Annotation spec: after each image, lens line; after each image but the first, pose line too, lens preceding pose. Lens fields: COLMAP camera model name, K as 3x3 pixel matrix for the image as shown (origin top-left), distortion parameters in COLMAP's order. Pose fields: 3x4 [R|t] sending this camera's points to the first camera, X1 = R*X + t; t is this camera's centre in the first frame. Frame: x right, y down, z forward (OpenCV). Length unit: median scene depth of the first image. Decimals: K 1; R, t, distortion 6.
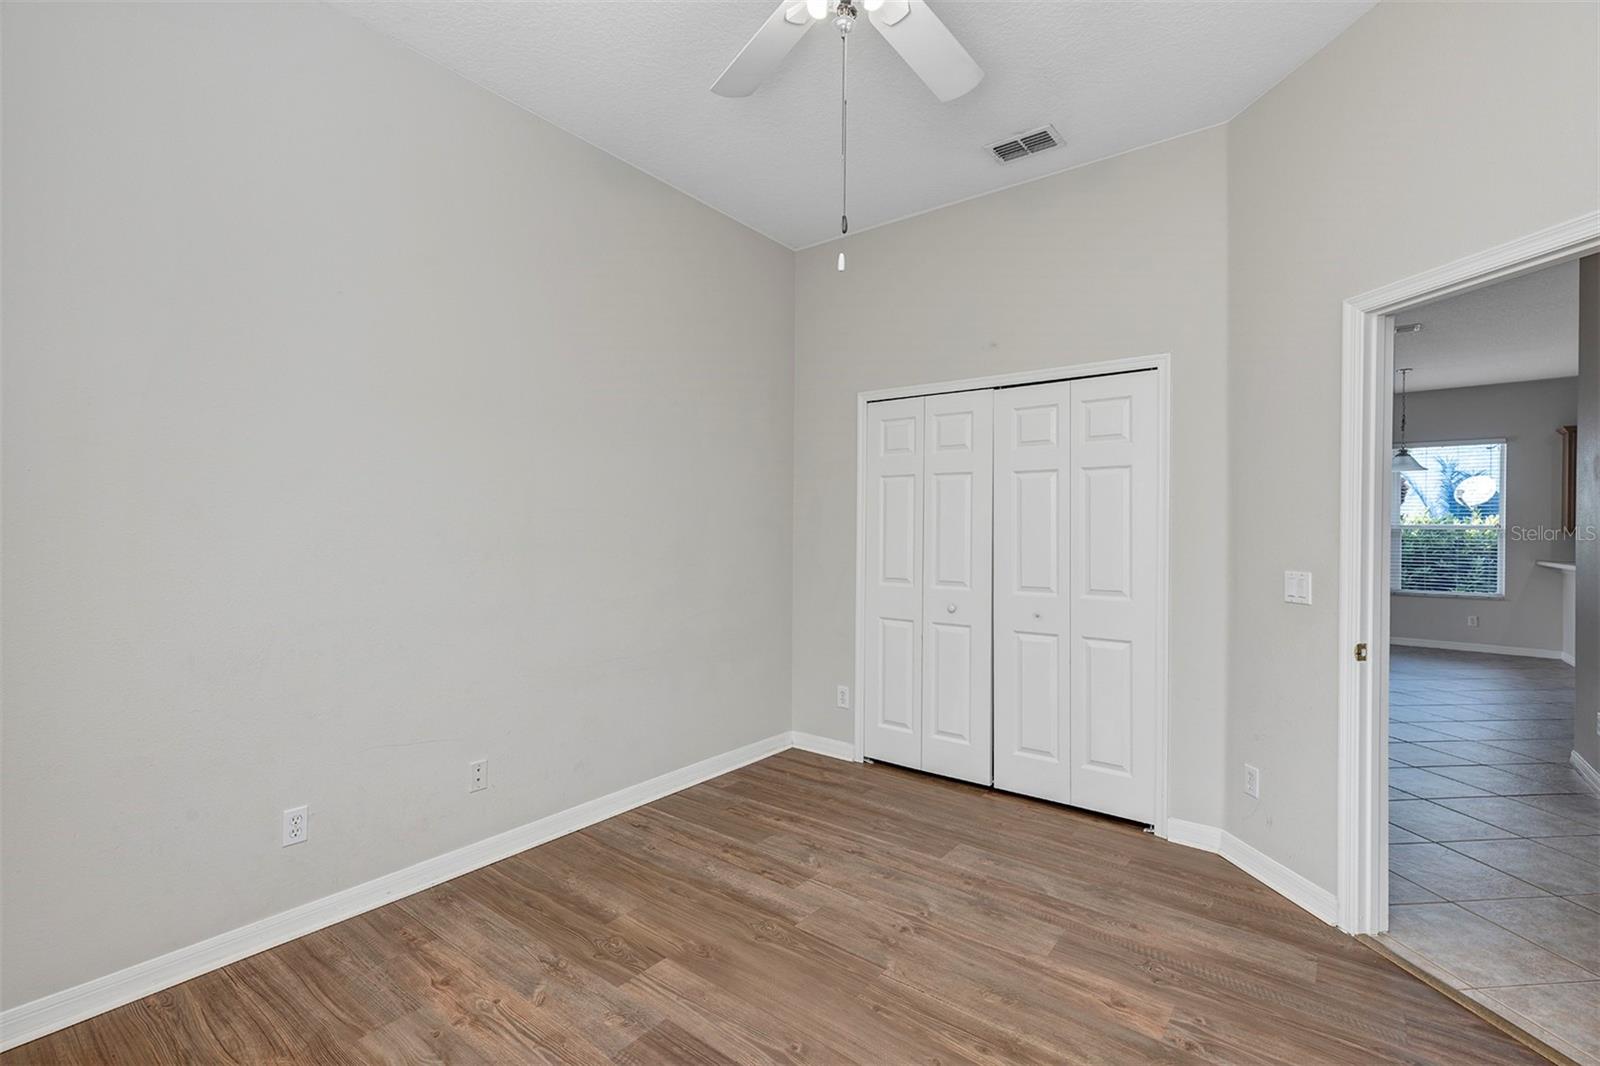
lens RADIAL K [[729.3, 0, 788.0], [0, 729.3, 528.9], [0, 0, 1]] dist [0.007104, -0.000061]
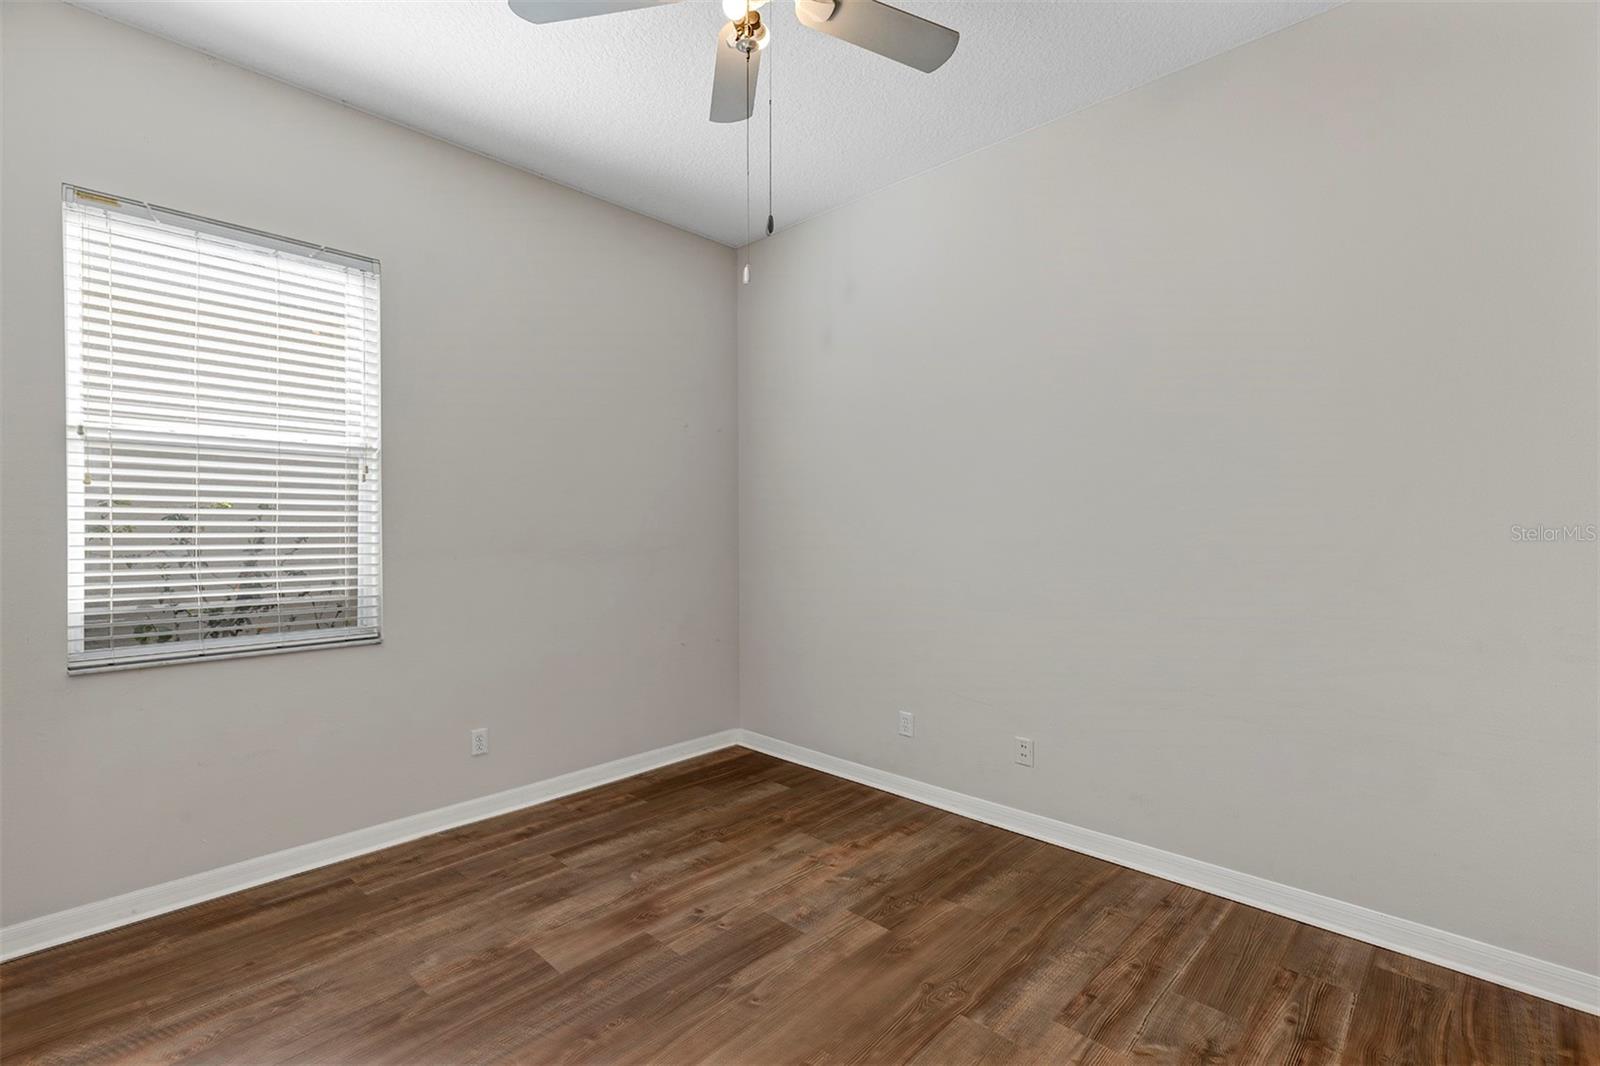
lens RADIAL K [[729.3, 0, 788.0], [0, 729.3, 528.9], [0, 0, 1]] dist [0.007104, -0.000061]
pose [[-0.110030, -0.002138, -0.993926, 0.804384], [-0.000071, 0.999998, -0.002143, 0.001860], [0.993928, -0.000165, -0.110030, 0.855333]]
